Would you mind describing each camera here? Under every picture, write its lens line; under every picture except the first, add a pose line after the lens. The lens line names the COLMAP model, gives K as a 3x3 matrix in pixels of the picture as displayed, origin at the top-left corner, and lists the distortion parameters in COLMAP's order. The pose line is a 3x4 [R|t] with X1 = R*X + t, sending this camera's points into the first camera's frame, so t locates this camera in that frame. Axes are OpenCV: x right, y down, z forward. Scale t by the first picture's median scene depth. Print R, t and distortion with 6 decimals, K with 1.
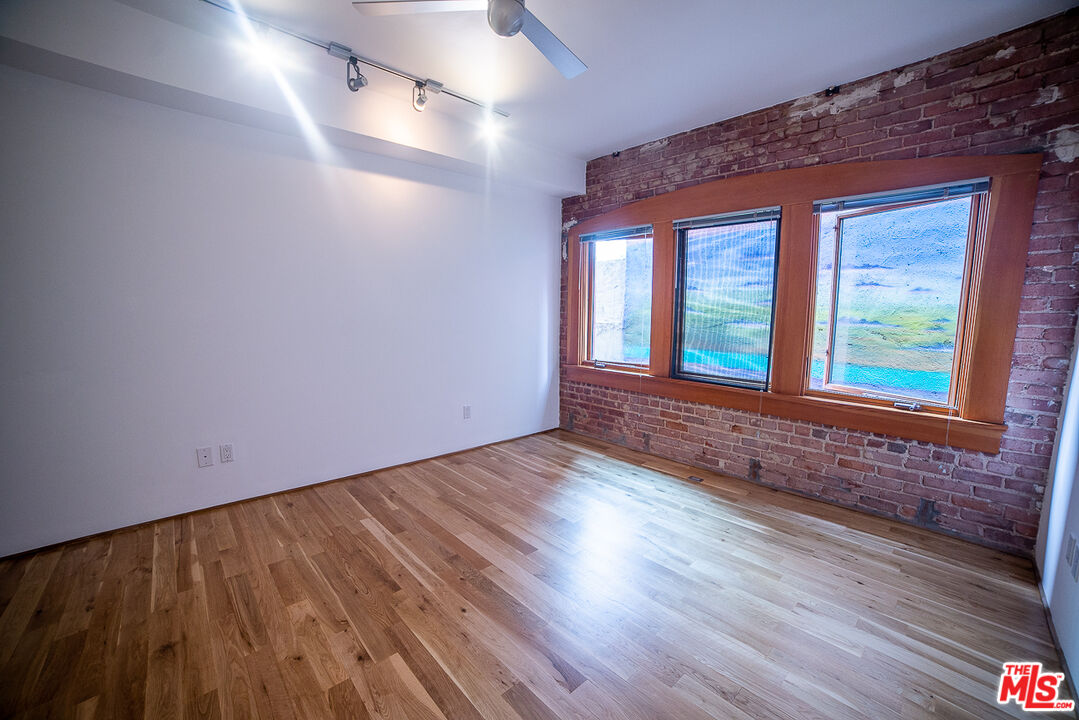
lens RADIAL K [[437.7, 0, 539.6], [0, 437.7, 357.8], [0, 0, 1]] dist [-0.065767, 0.008178]
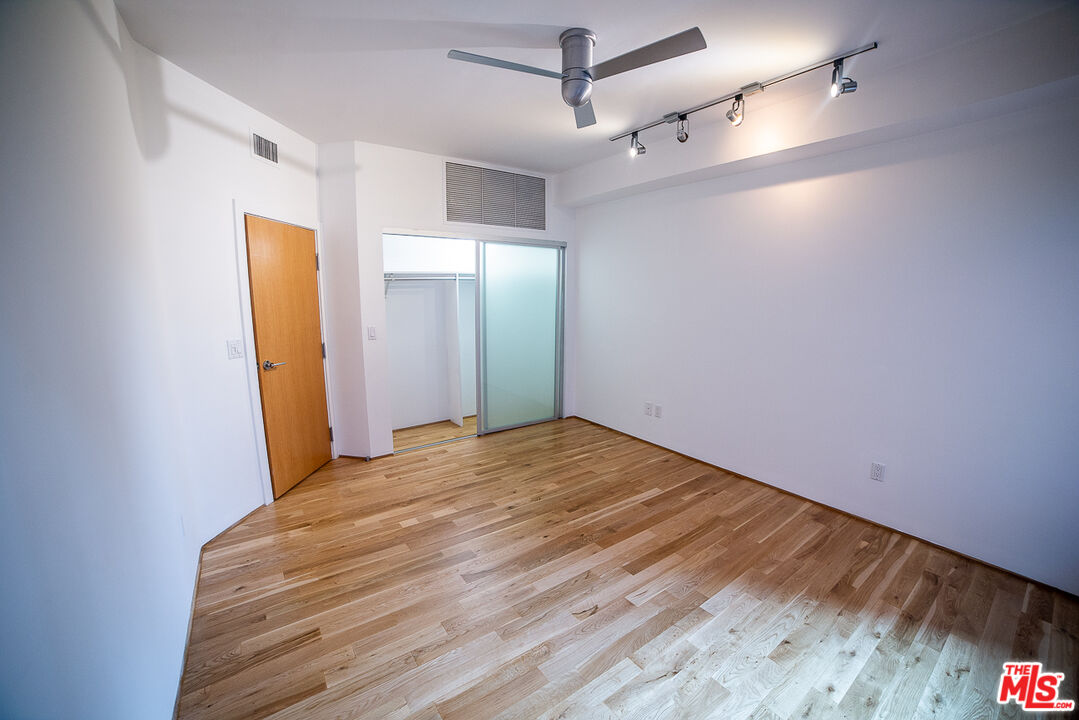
lens RADIAL K [[437.7, 0, 544.5], [0, 437.7, 356.1], [0, 0, 1]] dist [-0.065767, 0.008178]
pose [[-0.120288, 0.133384, -0.983738, 0.648349], [-0.113954, 0.982527, 0.147154, -0.119964], [0.986177, 0.129802, -0.102986, 0.589440]]
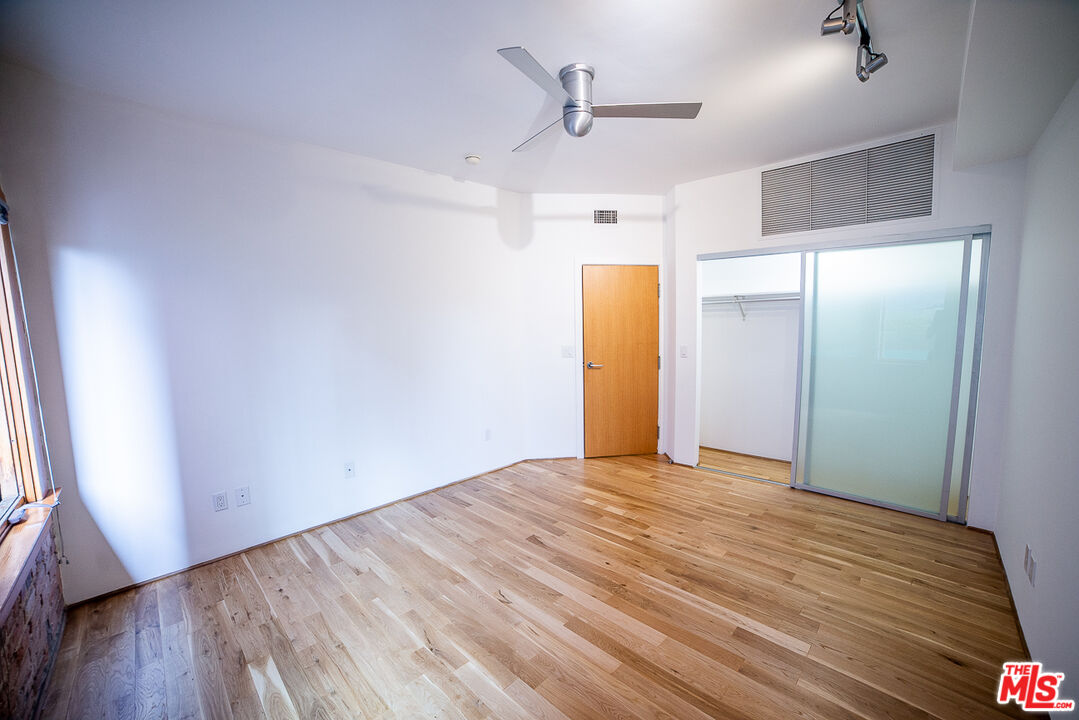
lens RADIAL K [[437.7, 0, 546.2], [0, 437.7, 357.4], [0, 0, 1]] dist [-0.065767, 0.008178]
pose [[-0.998284, 0.013583, -0.056959, 0.053343], [0.002069, 0.980298, 0.197516, -0.194824], [0.058520, 0.197059, -0.978644, 1.238219]]
